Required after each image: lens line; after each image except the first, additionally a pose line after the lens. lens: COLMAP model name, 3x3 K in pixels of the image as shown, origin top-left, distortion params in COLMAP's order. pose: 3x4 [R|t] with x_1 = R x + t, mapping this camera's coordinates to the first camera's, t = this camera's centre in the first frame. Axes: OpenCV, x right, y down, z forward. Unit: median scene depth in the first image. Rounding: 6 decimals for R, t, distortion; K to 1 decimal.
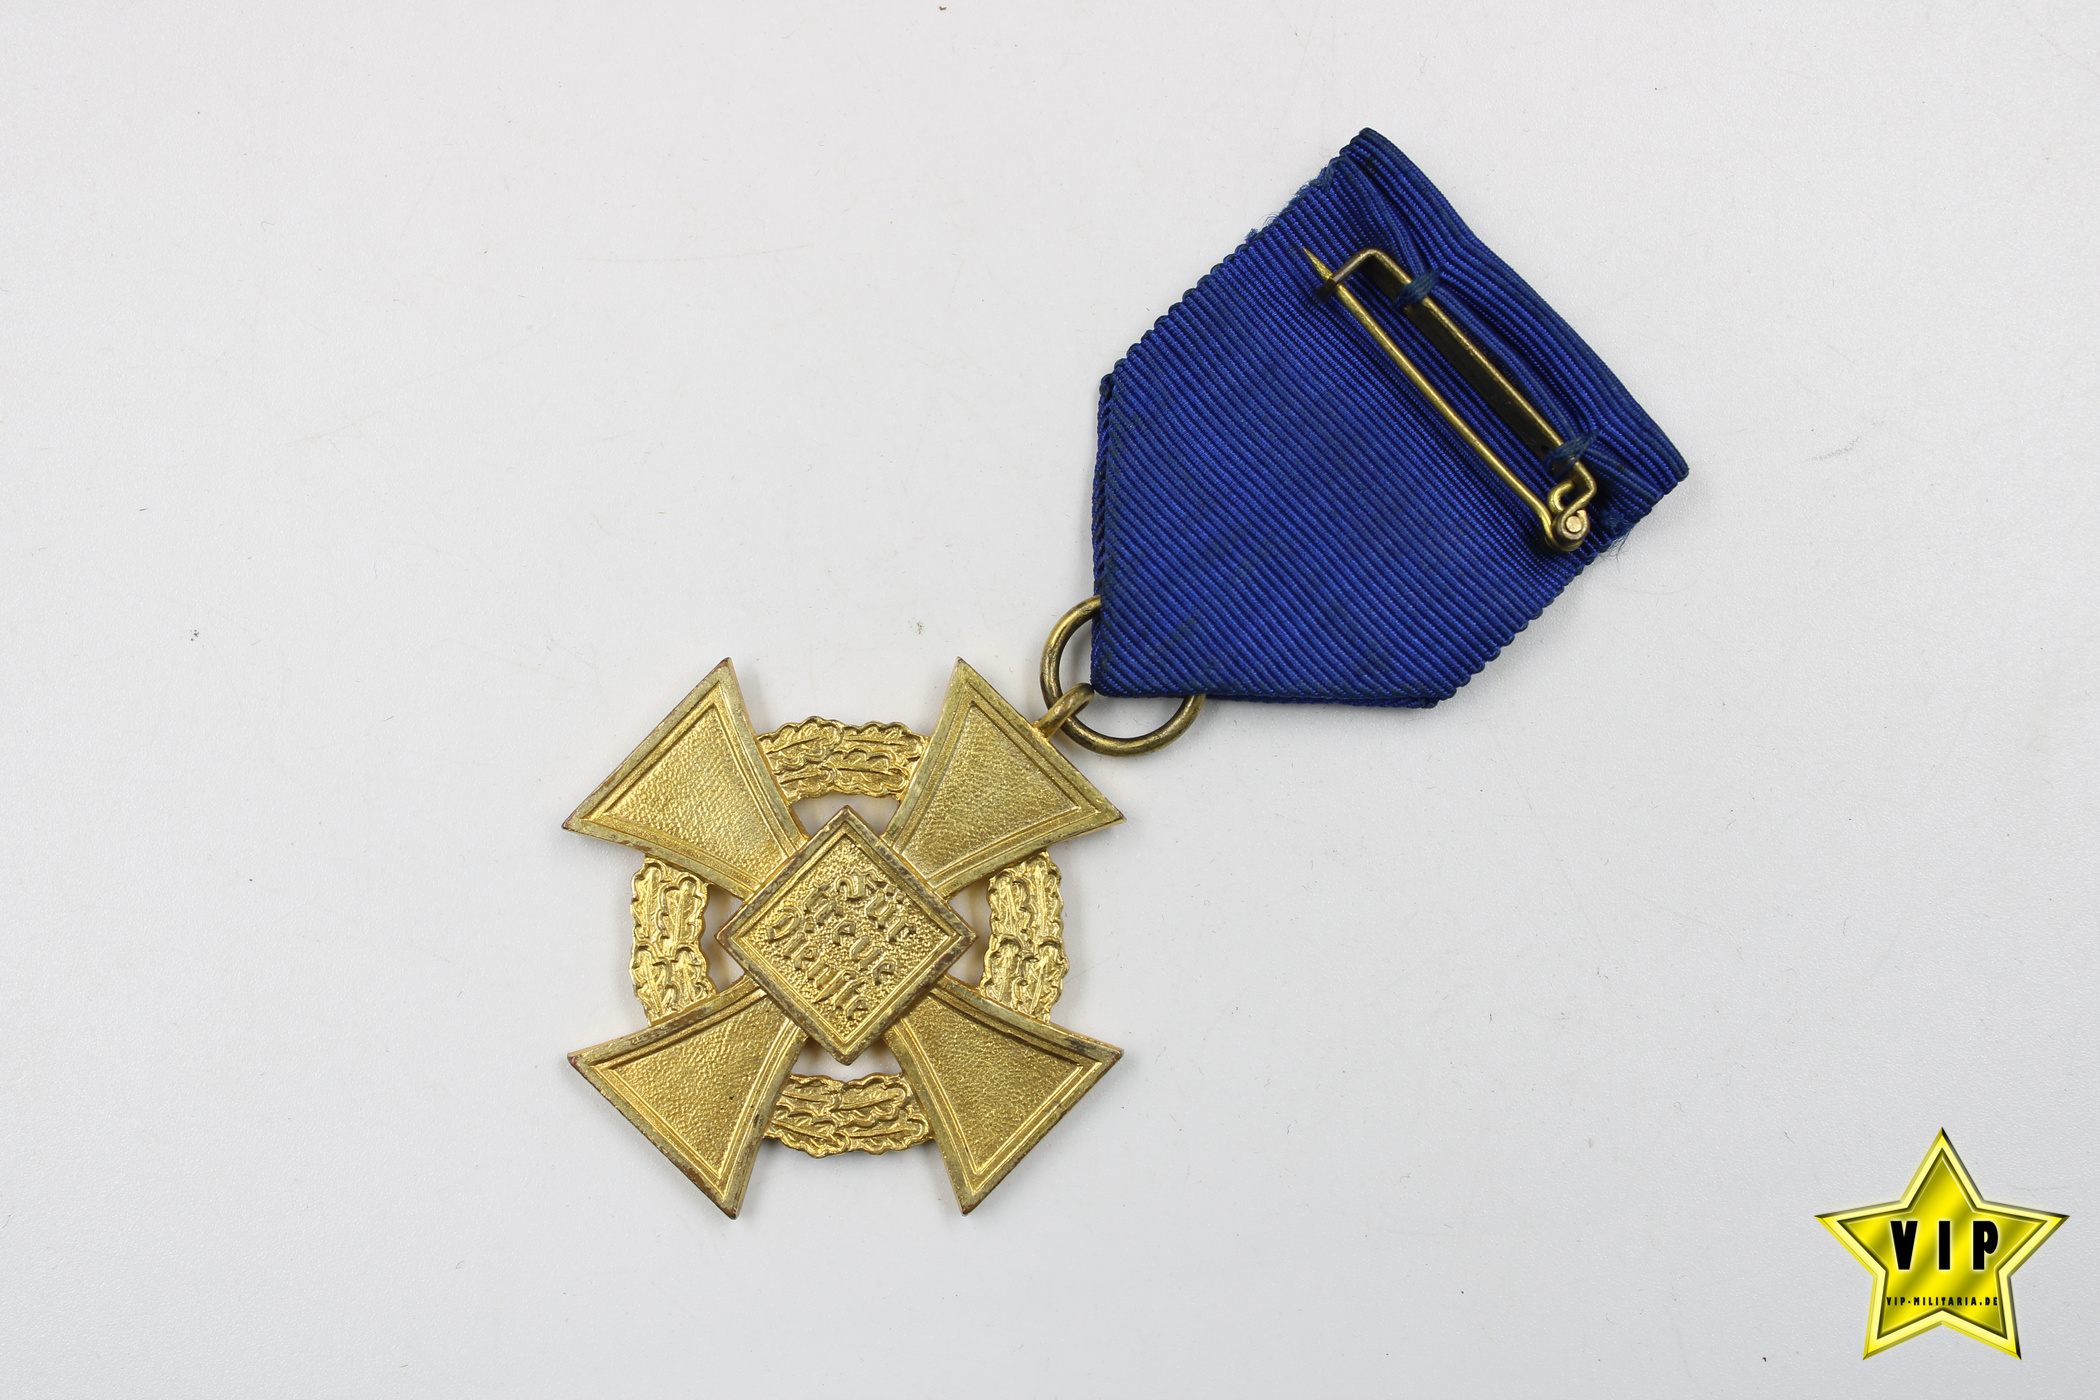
lens RADIAL K [[3353.5, 0, 1048.8], [0, 3353.5, 702.1], [0, 0, 1]] dist [-0.079322, 0.000000]
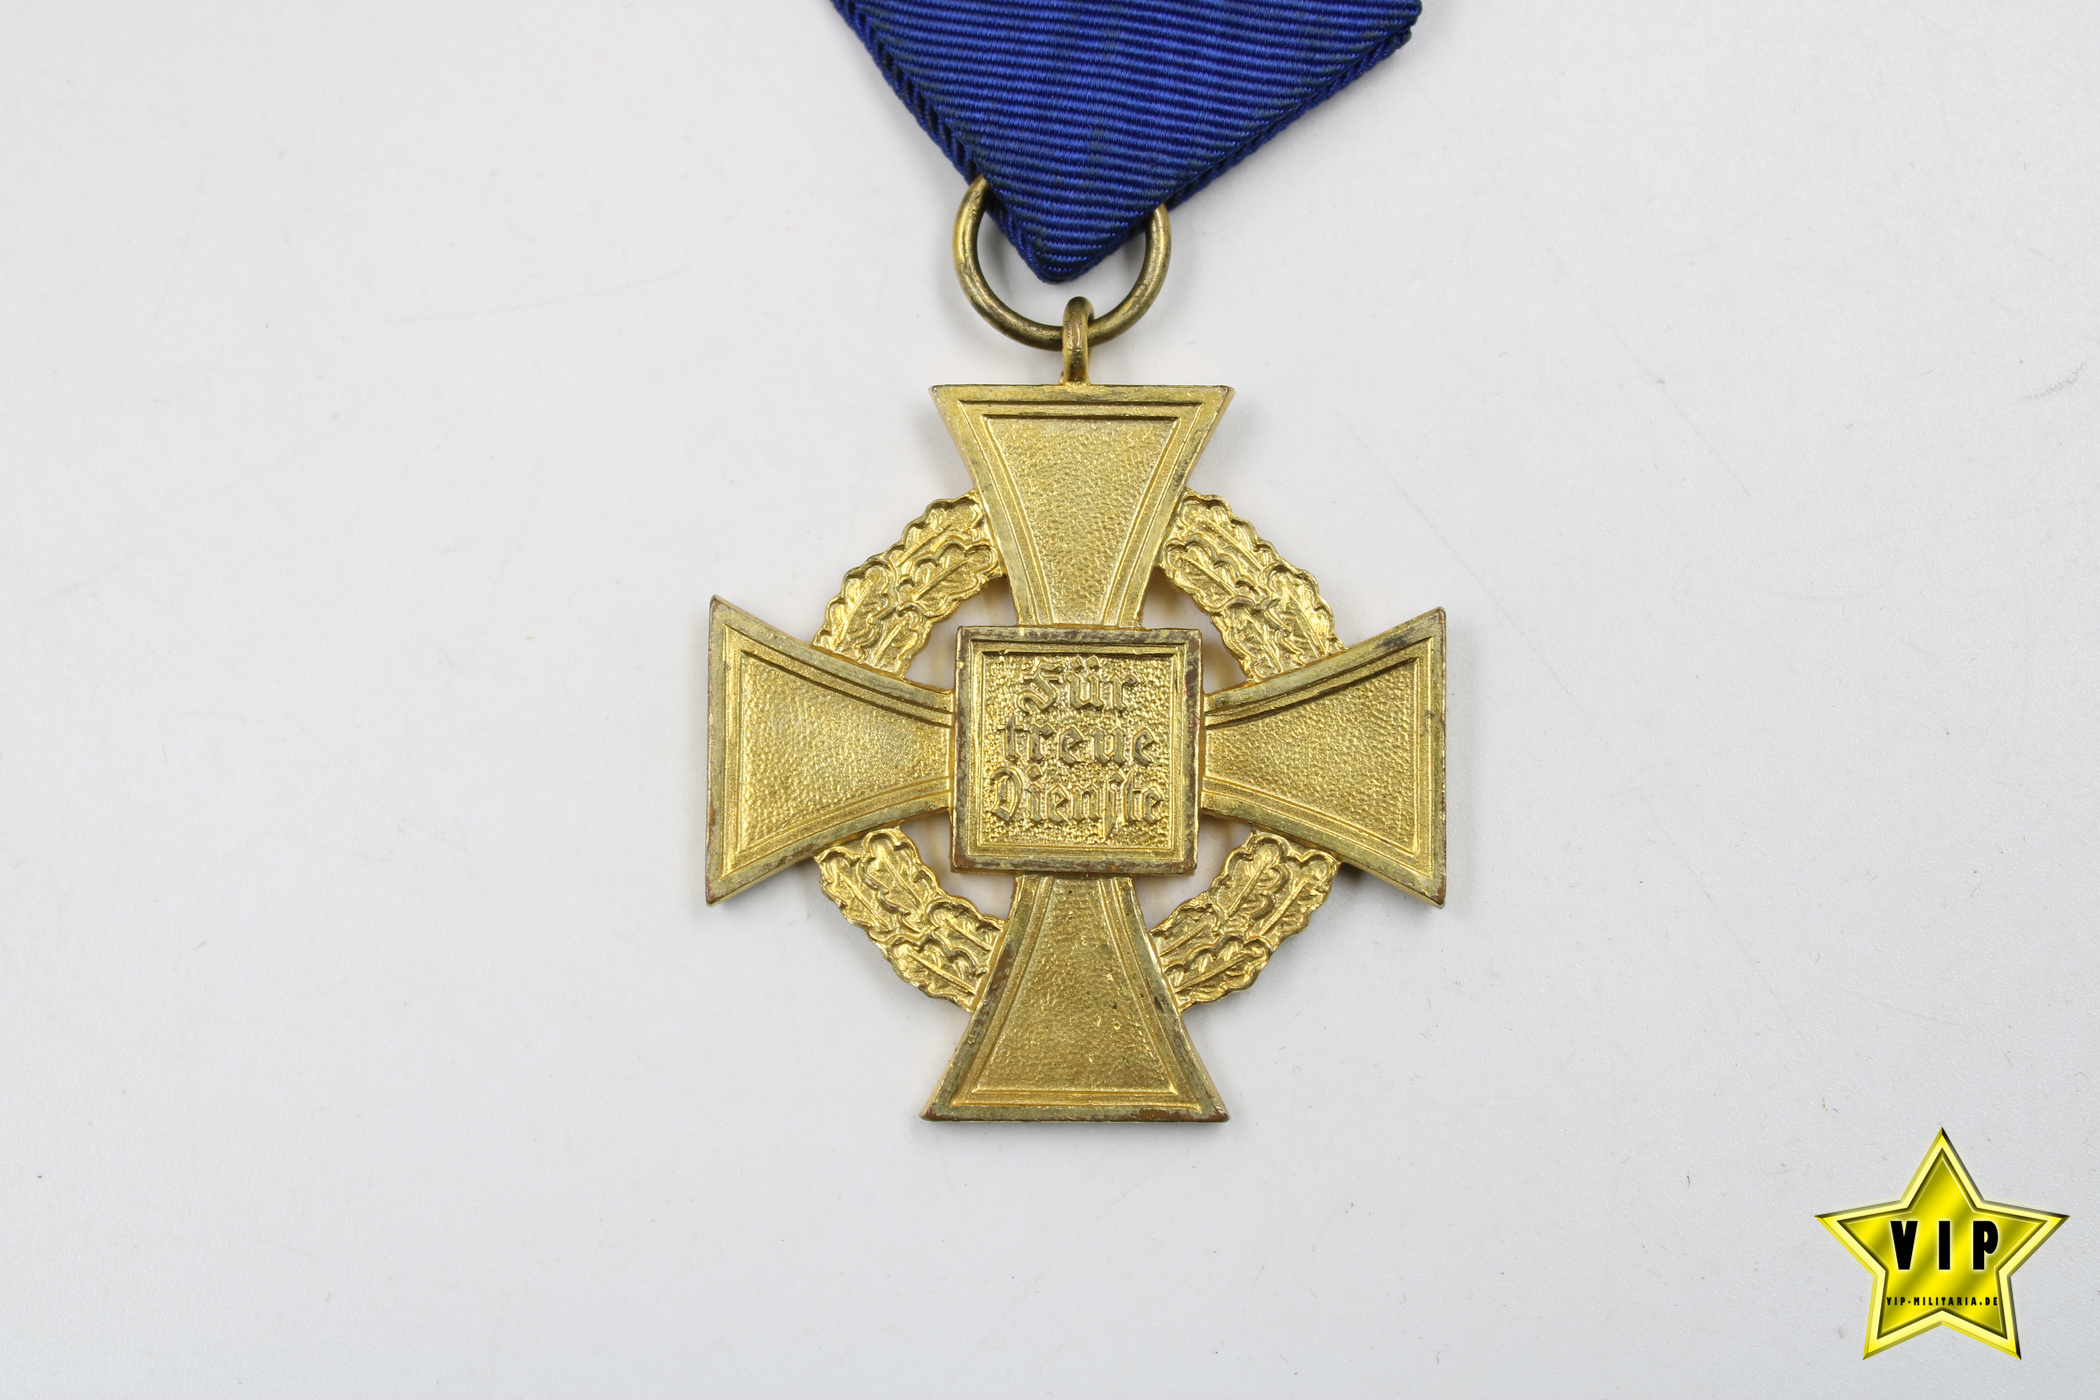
lens RADIAL K [[3102.5, 0, 1047.5], [0, 3102.5, 704.7], [0, 0, 1]] dist [-0.010897, 0.000000]
pose [[0.720410, -0.691269, -0.056182, -0.018524], [0.693534, 0.718552, 0.051900, 0.021523], [0.004493, -0.076353, 0.997071, 0.297360]]
